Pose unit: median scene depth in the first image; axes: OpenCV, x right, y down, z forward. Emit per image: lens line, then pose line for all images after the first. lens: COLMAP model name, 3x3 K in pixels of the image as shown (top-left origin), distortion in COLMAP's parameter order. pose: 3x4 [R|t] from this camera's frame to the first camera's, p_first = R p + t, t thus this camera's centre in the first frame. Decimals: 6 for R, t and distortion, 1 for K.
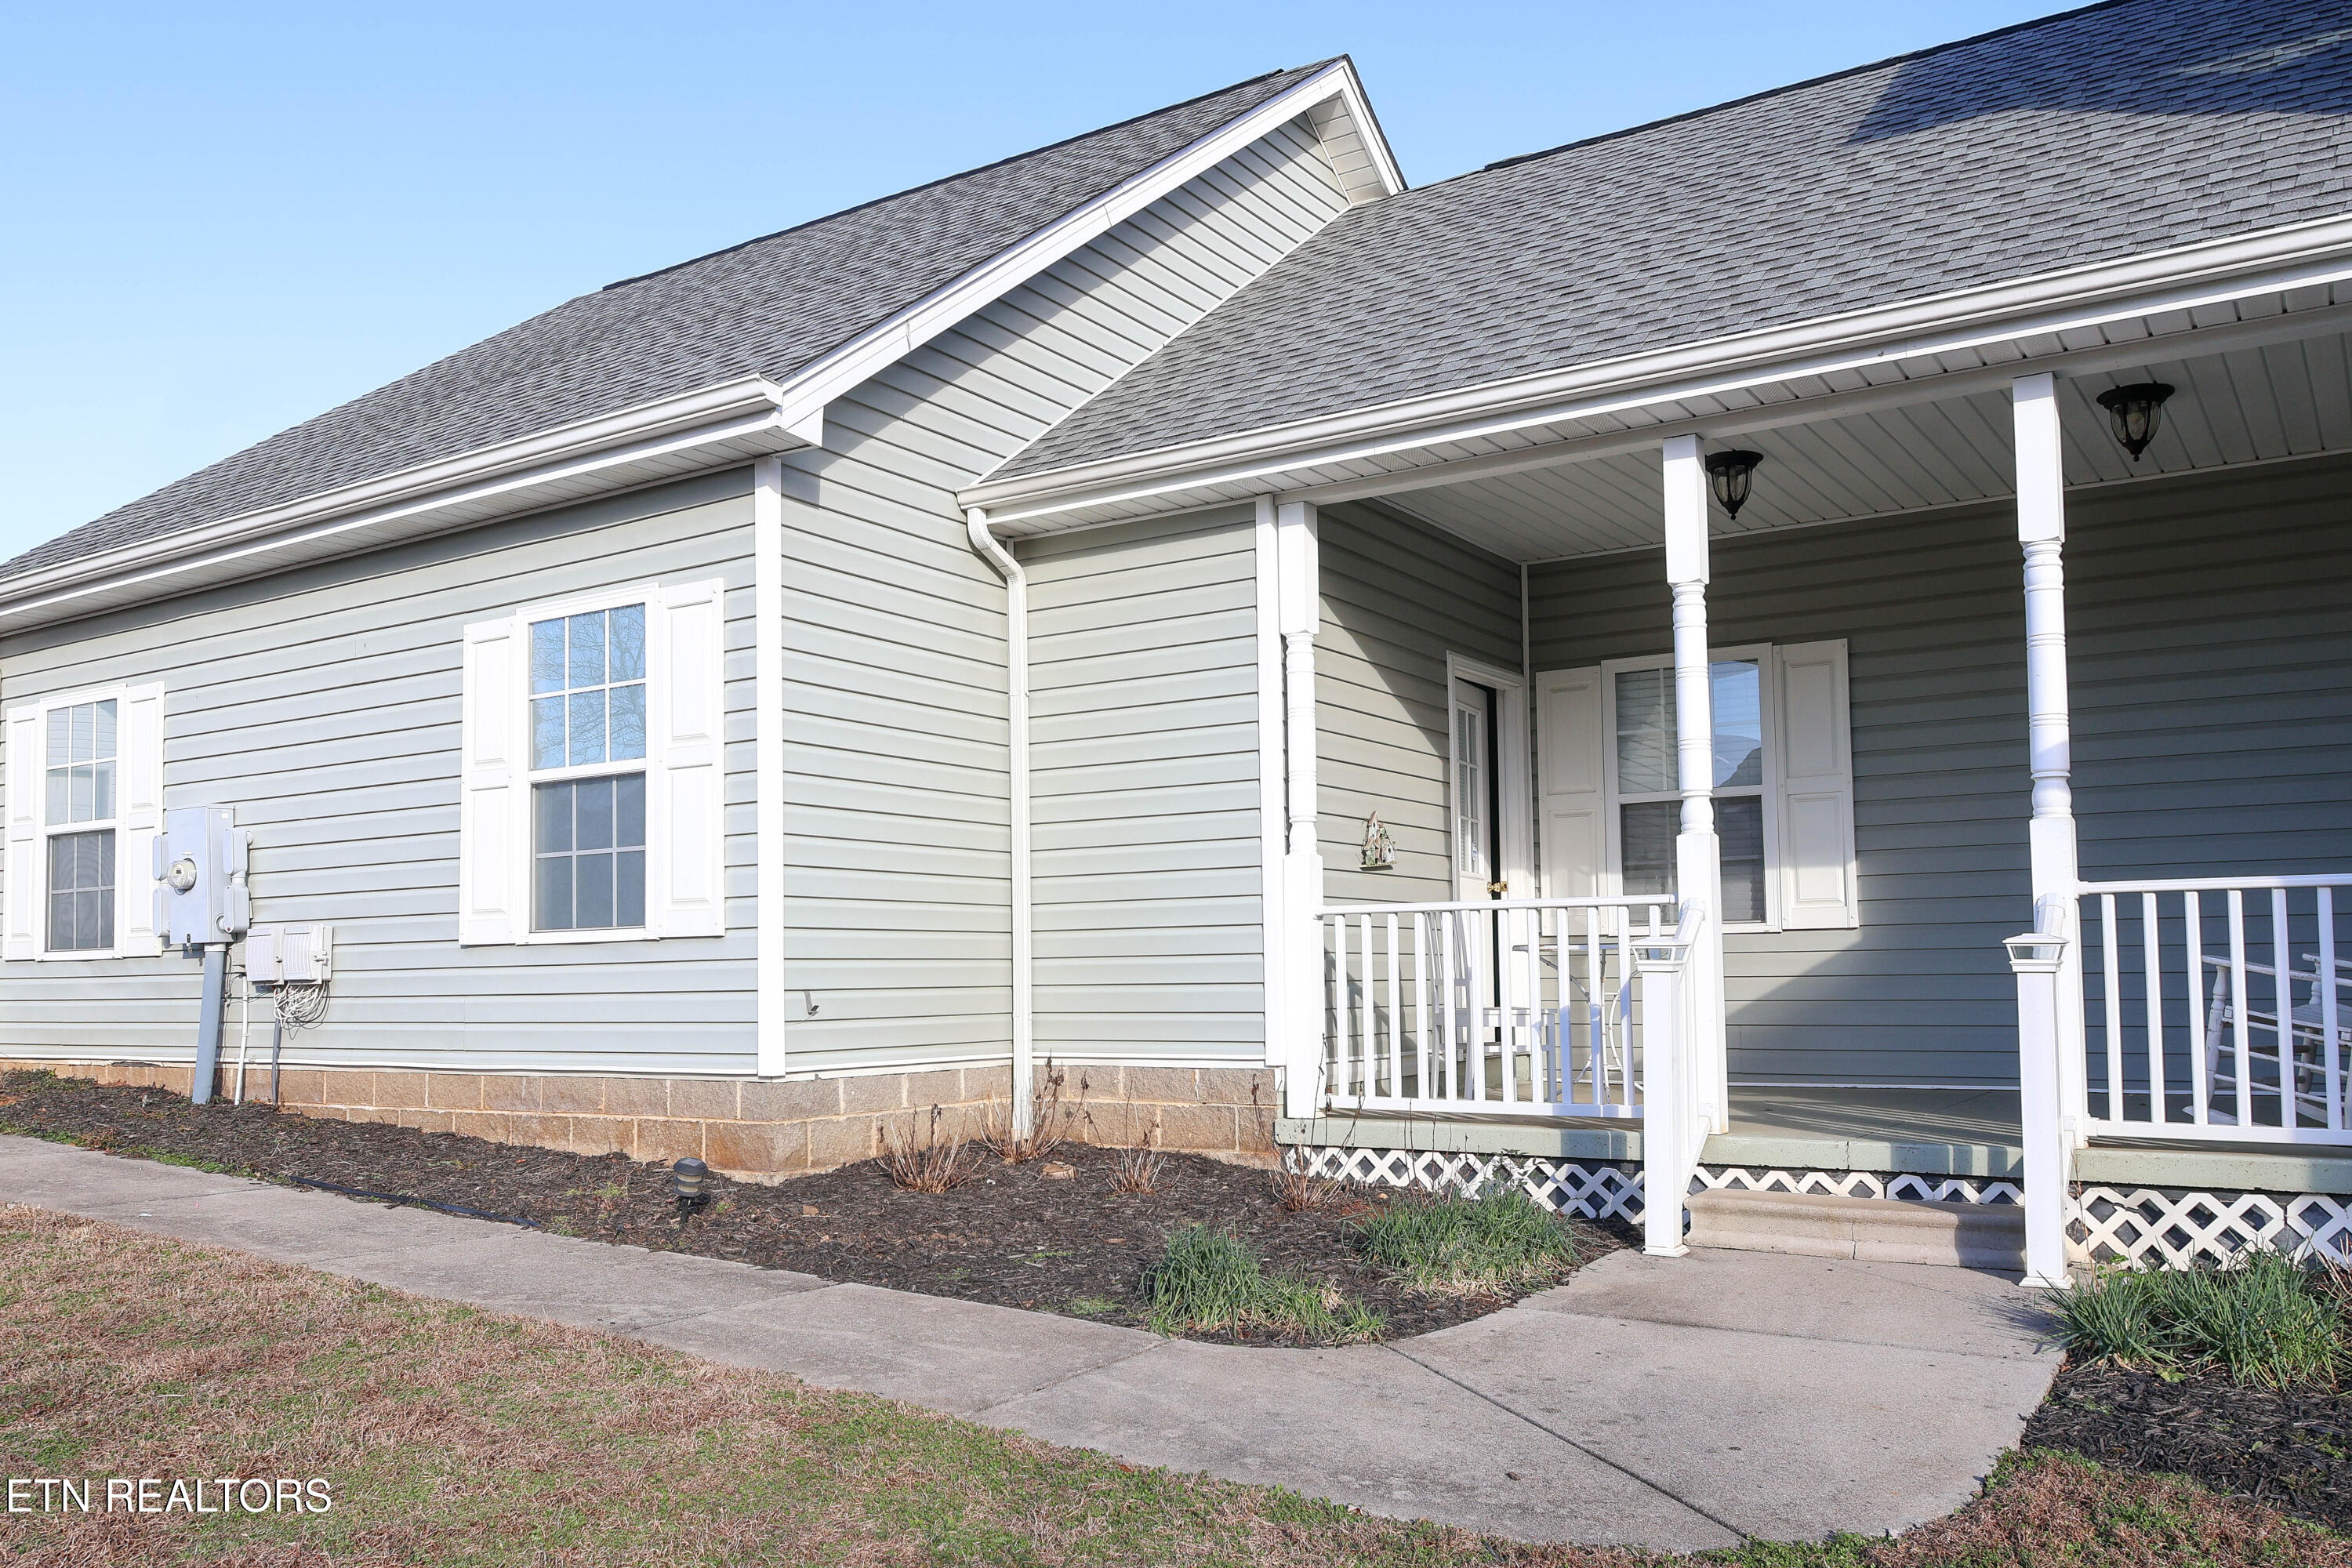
lens RADIAL K [[1772.5, 0, 1176.0], [0, 1772.5, 784.0], [0, 0, 1]] dist [0.001712, 0.000192]
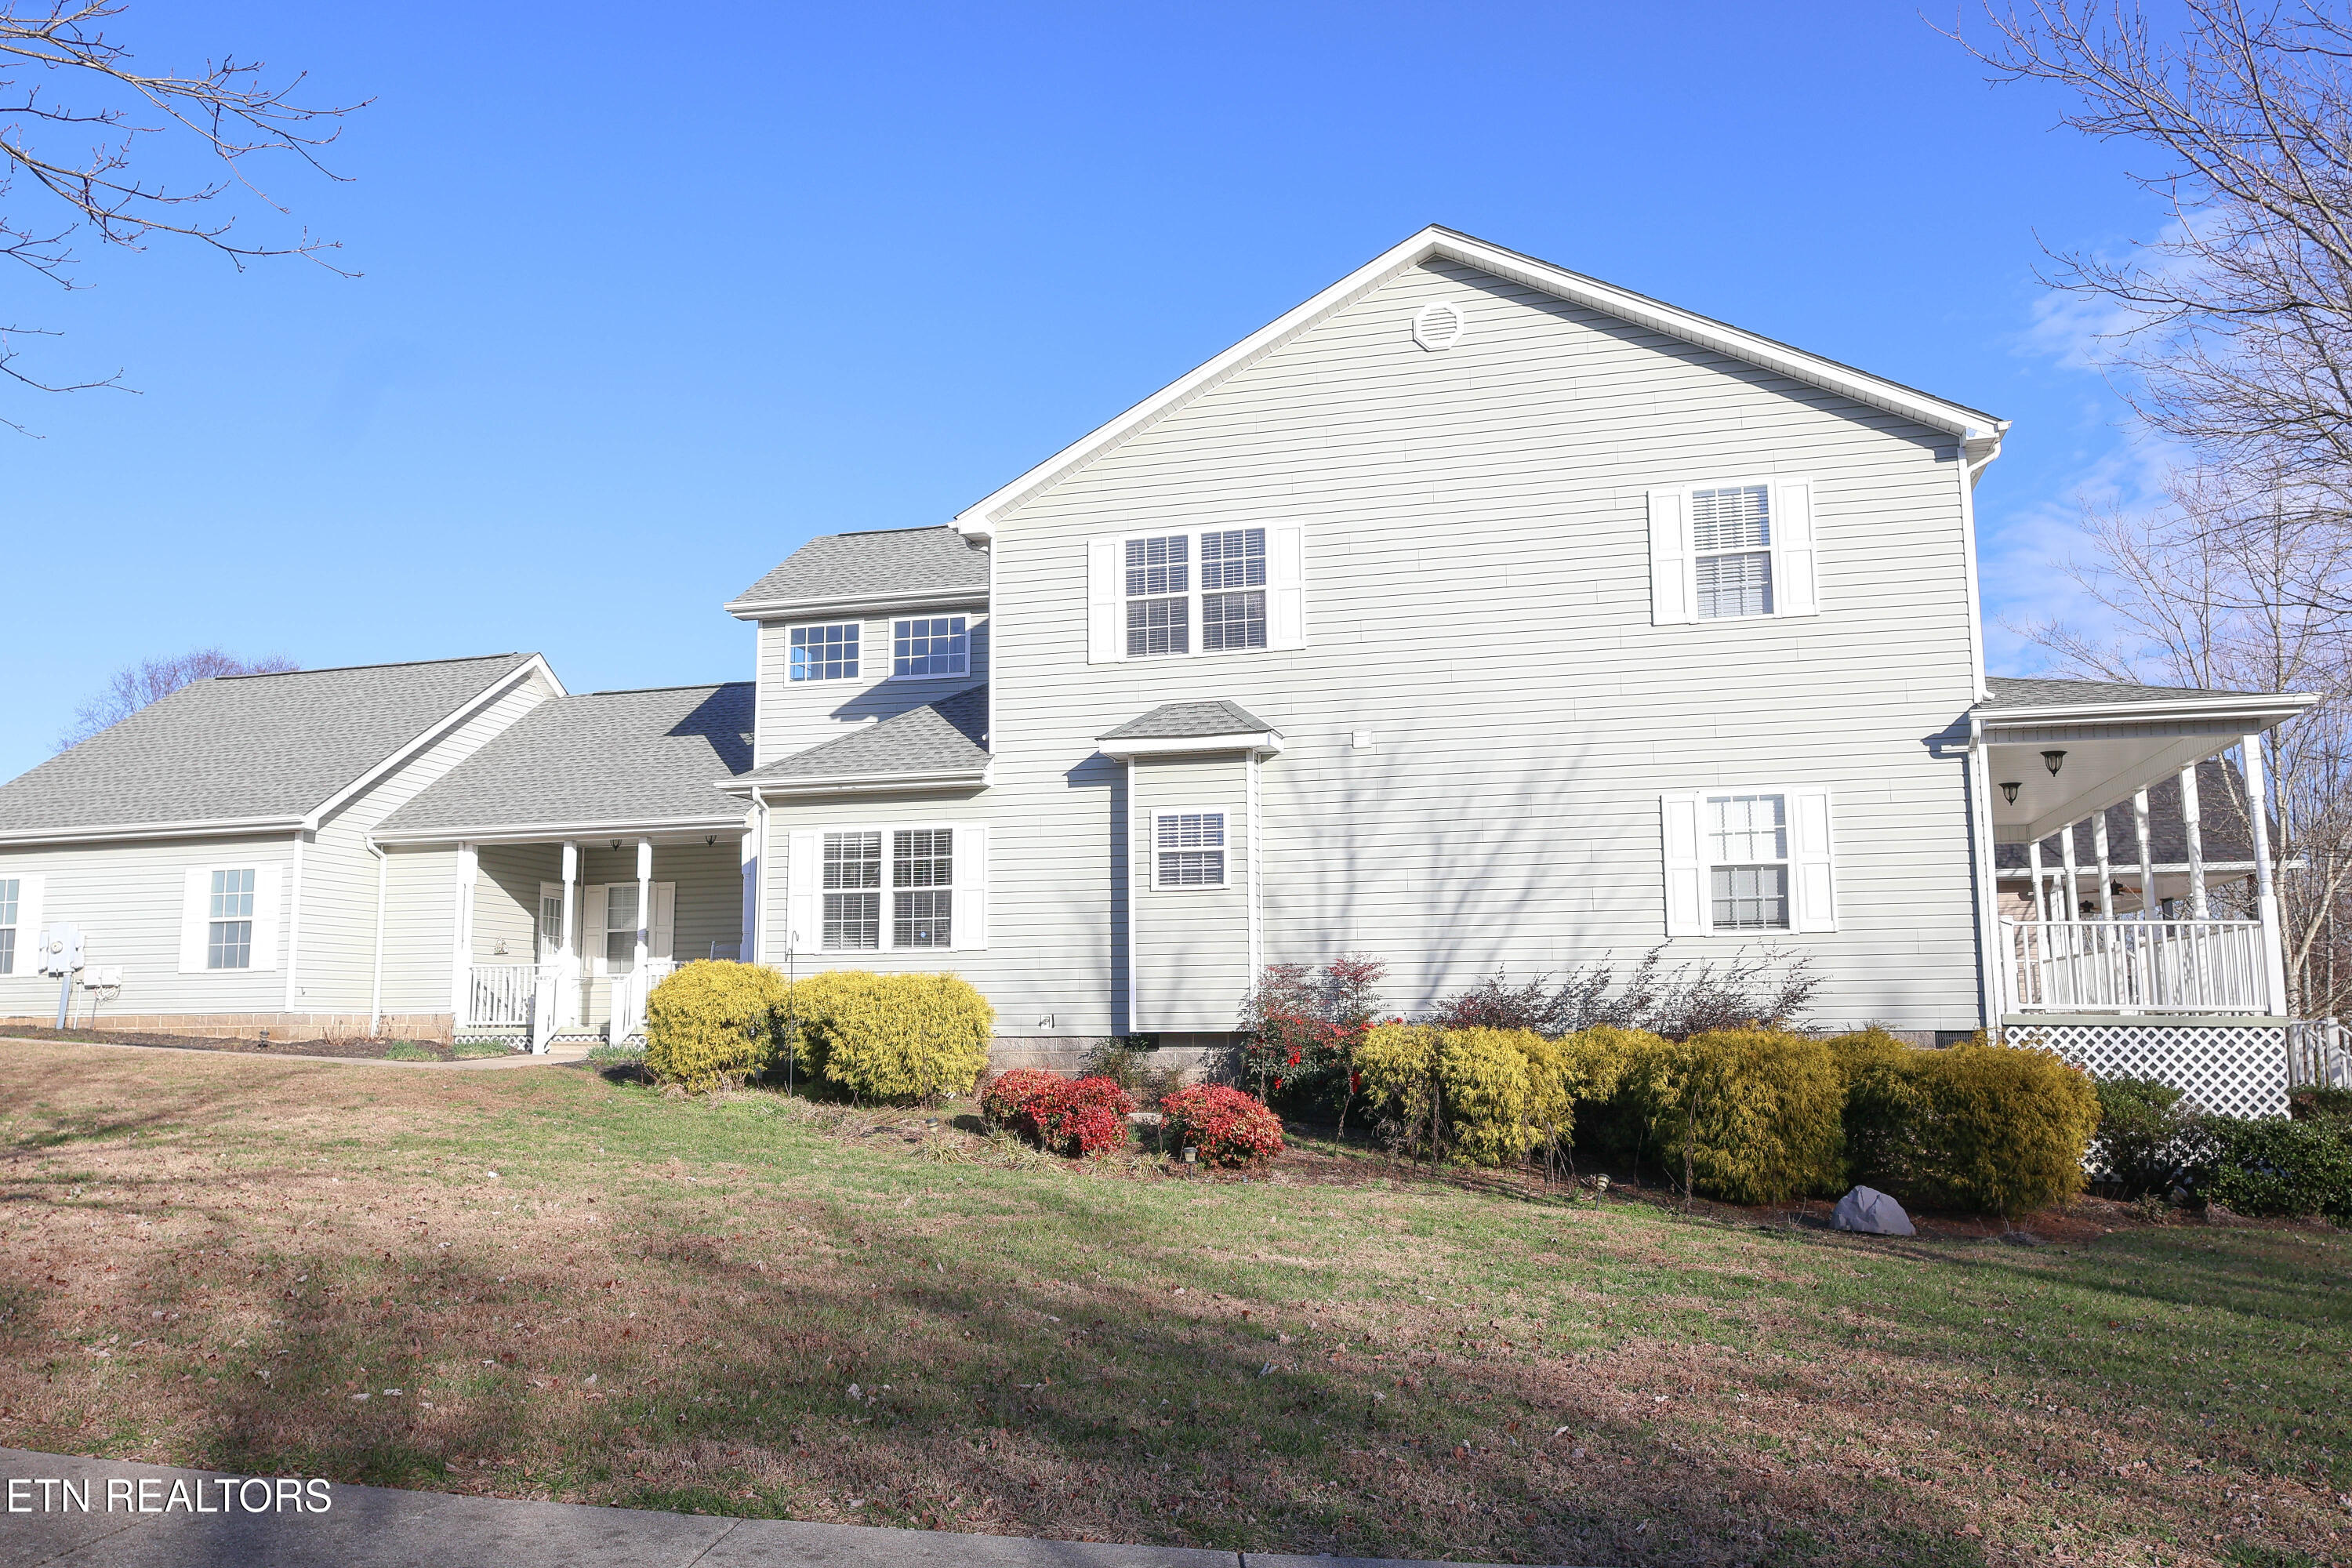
lens RADIAL K [[1668.1, 0, 1176.0], [0, 1668.1, 784.0], [0, 0, 1]] dist [-0.001189, 0.001382]
pose [[0.958033, 0.048055, 0.282601, 0.434746], [-0.035594, 0.998161, -0.049067, -0.160787], [-0.284440, 0.036949, 0.957982, -2.342867]]
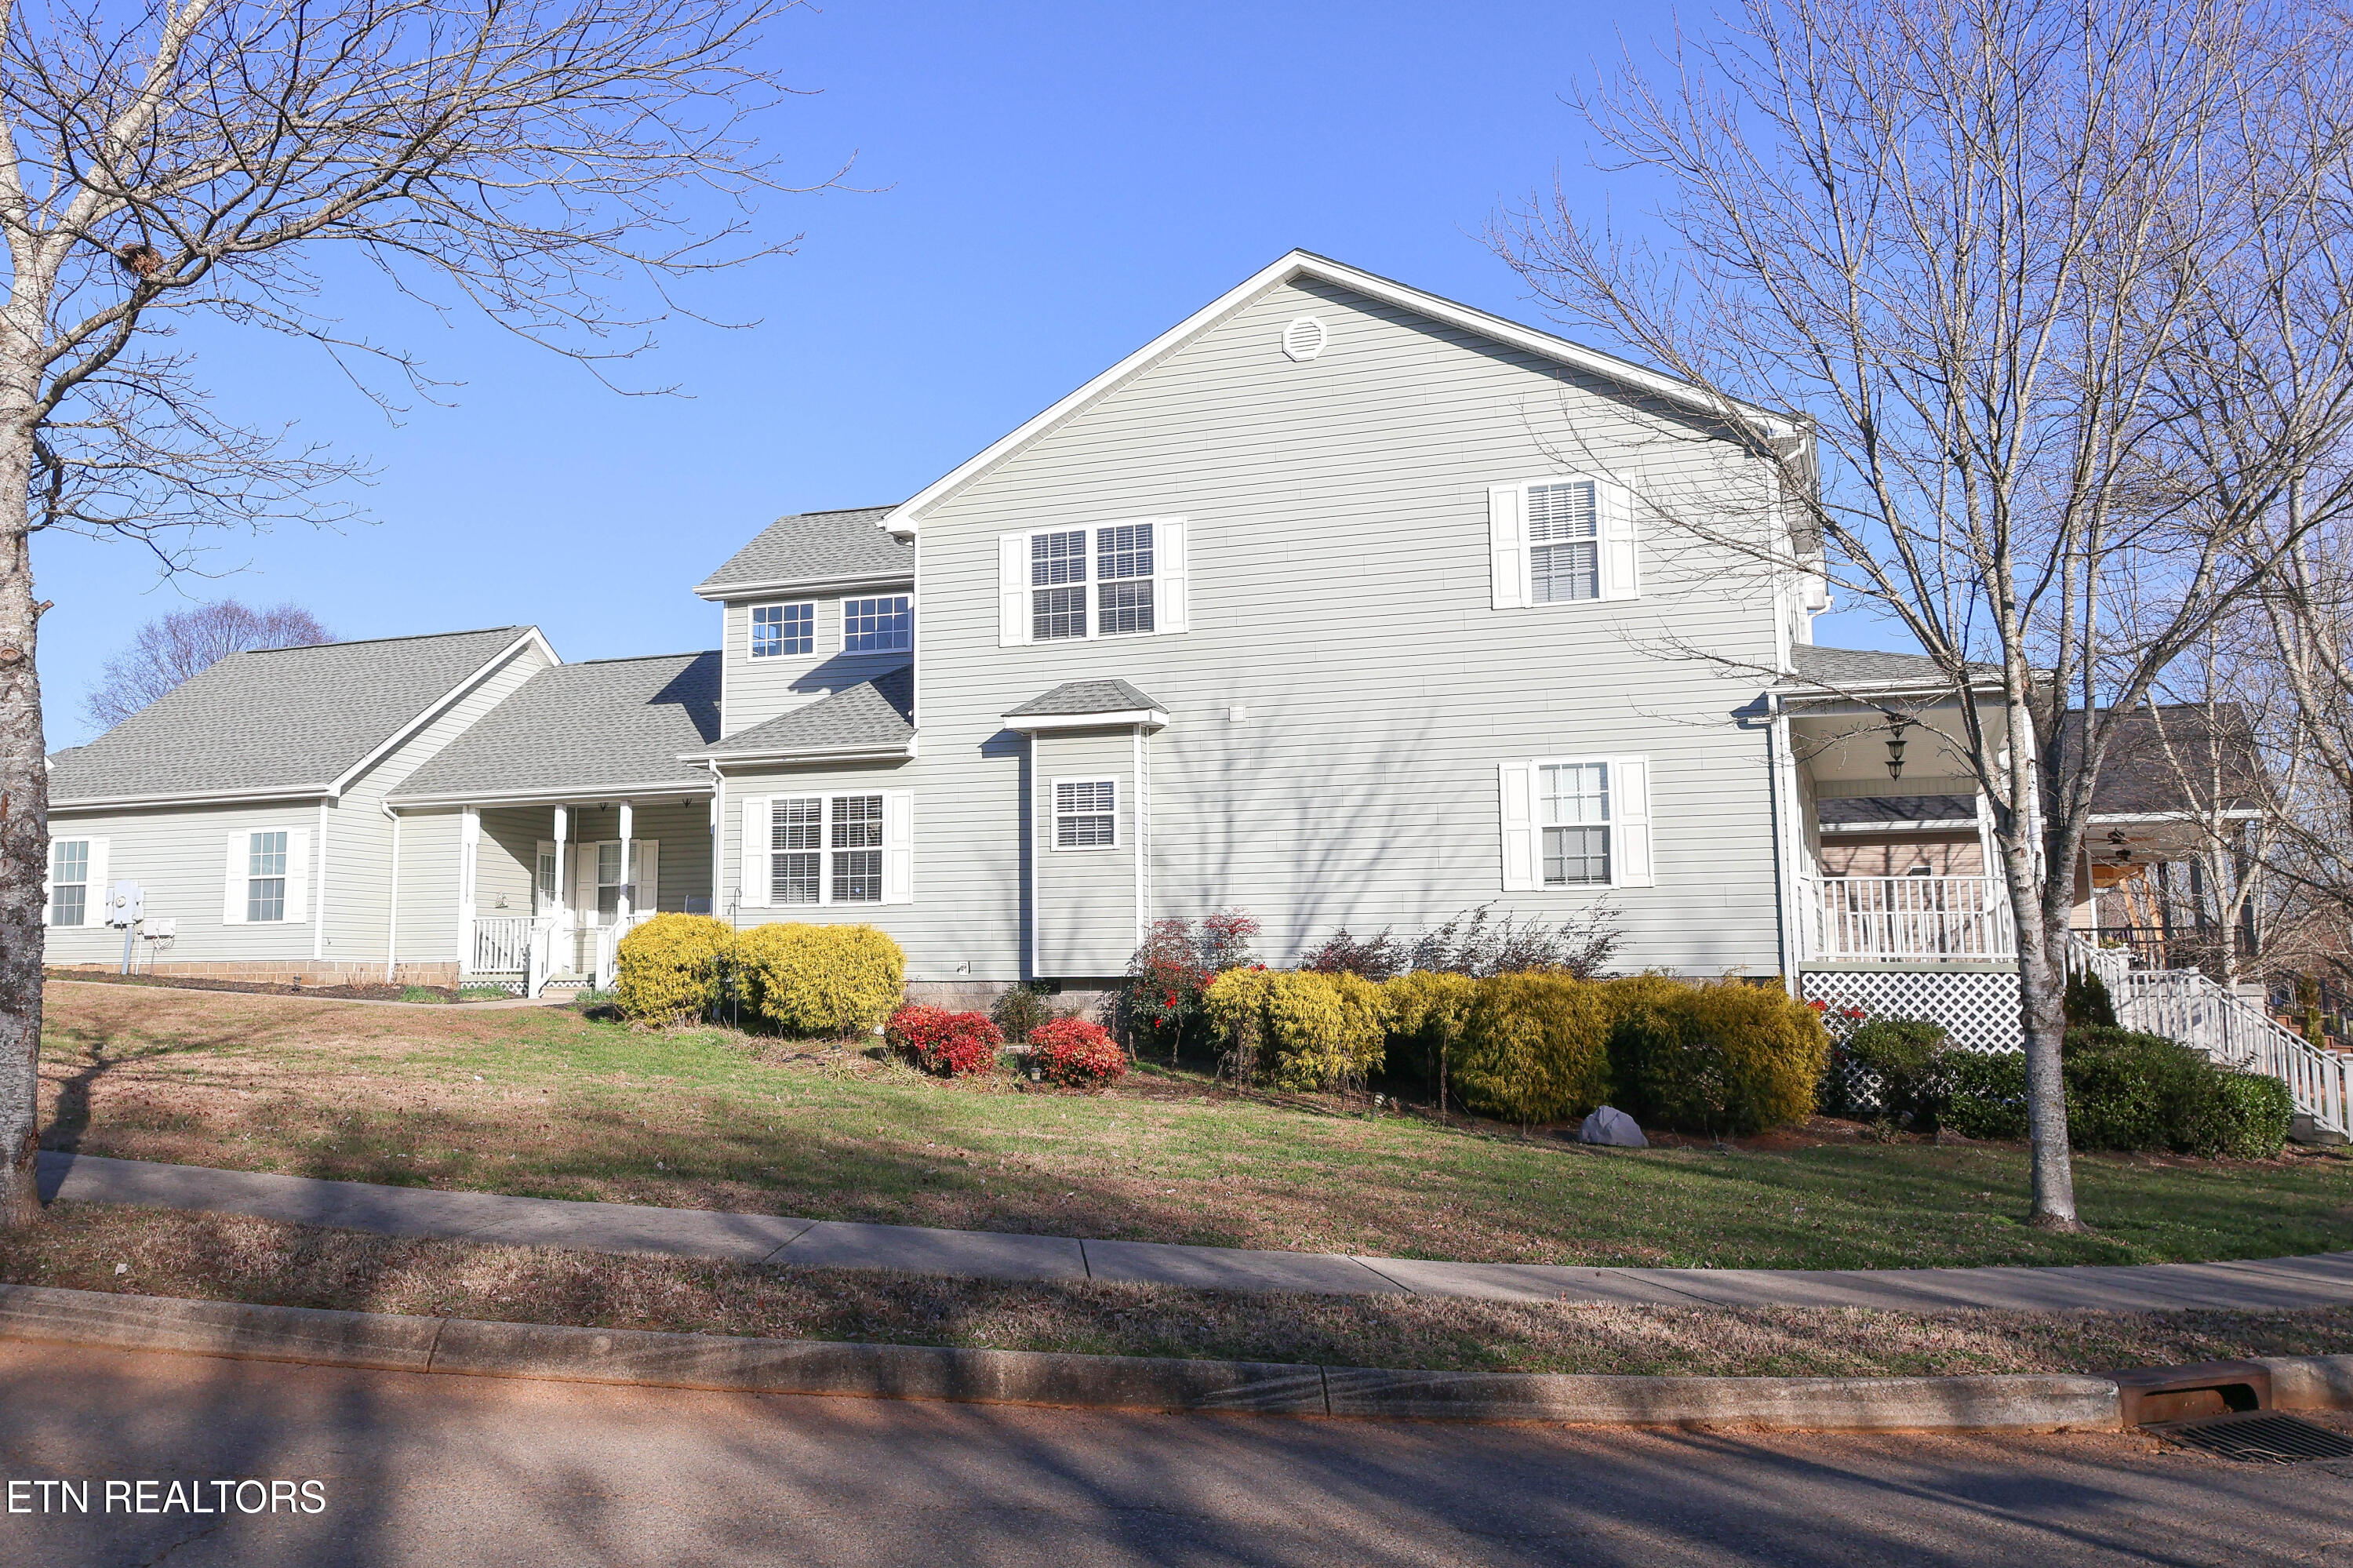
lens RADIAL K [[1885.1, 0, 1058.4], [0, 1885.1, 701.4], [0, 0, 1]] dist [0.000768, -0.002343]
pose [[0.983270, 0.037283, 0.178300, 0.539164], [-0.028491, 0.998260, -0.051618, -0.205379], [-0.179914, 0.045674, 0.982621, -2.991199]]
